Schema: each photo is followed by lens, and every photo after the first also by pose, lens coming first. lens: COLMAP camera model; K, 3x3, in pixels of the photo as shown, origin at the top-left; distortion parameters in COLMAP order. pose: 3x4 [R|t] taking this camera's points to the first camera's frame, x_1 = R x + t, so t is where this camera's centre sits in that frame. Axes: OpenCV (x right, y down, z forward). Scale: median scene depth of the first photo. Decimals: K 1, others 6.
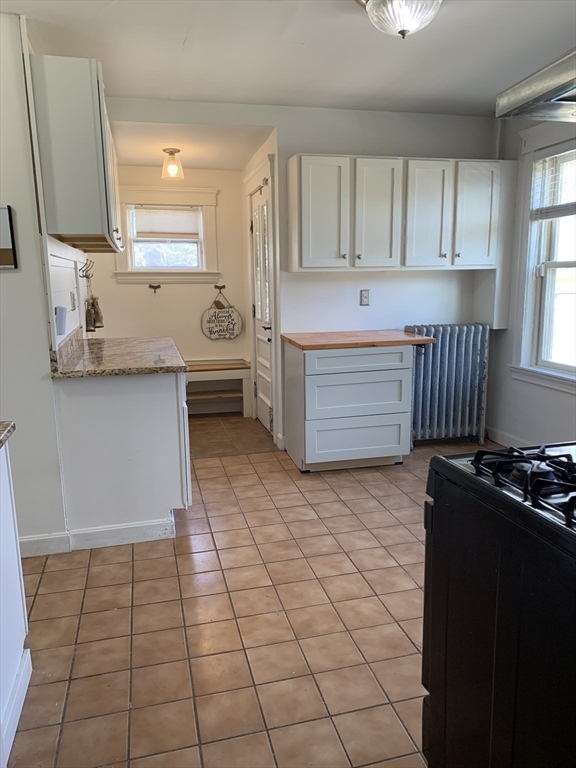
lens RADIAL K [[580.5, 0, 287.4], [0, 580.5, 398.1], [0, 0, 1]] dist [0.030073, -0.045061]
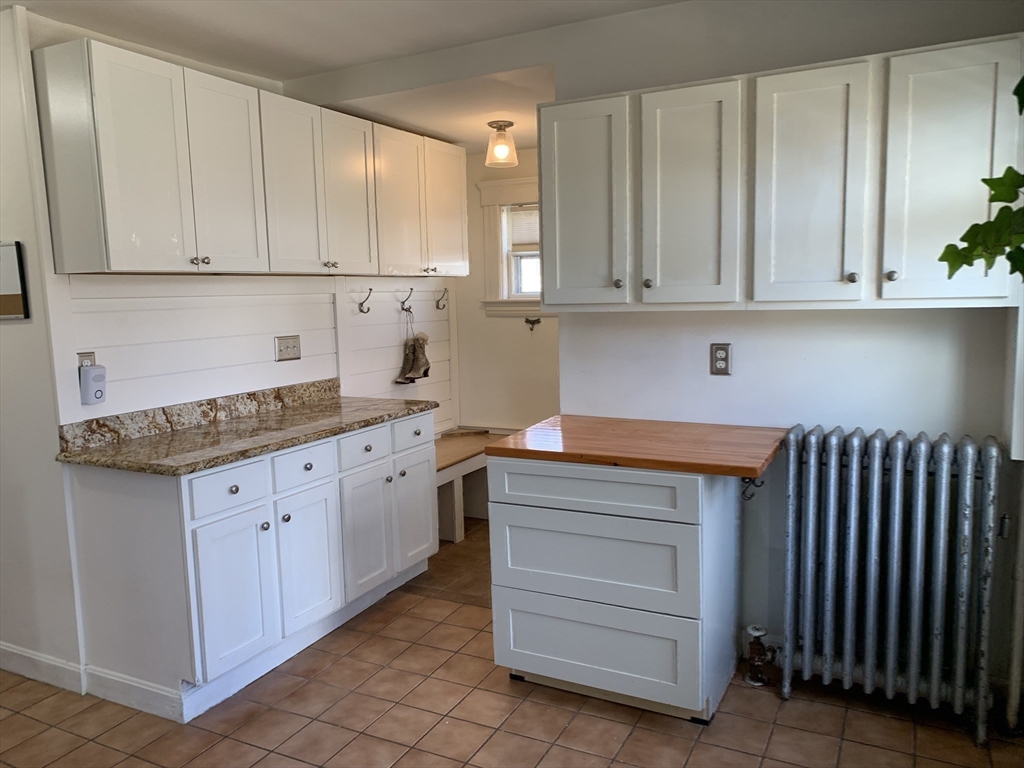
lens RADIAL K [[774.0, 0, 514.4], [0, 774.0, 388.8], [0, 0, 1]] dist [0.030073, -0.045061]
pose [[0.749364, 0.078485, -0.657491, 0.483600], [-0.123895, 0.992034, -0.022788, -0.122492], [0.650464, 0.098536, 0.753118, 0.425508]]
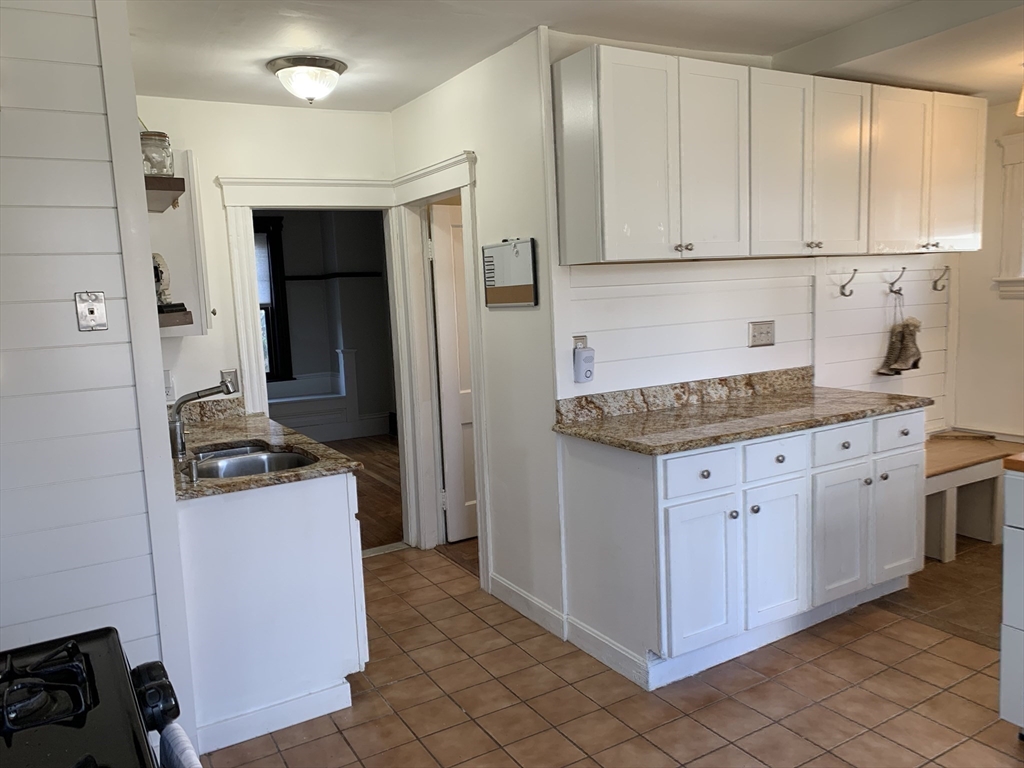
lens RADIAL K [[774.0, 0, 514.3], [0, 774.0, 391.7], [0, 0, 1]] dist [0.030073, -0.045061]
pose [[0.272997, 0.123596, -0.954042, 0.456555], [-0.157719, 0.984044, 0.082352, -0.121407], [0.948998, 0.127989, 0.288134, 0.420804]]
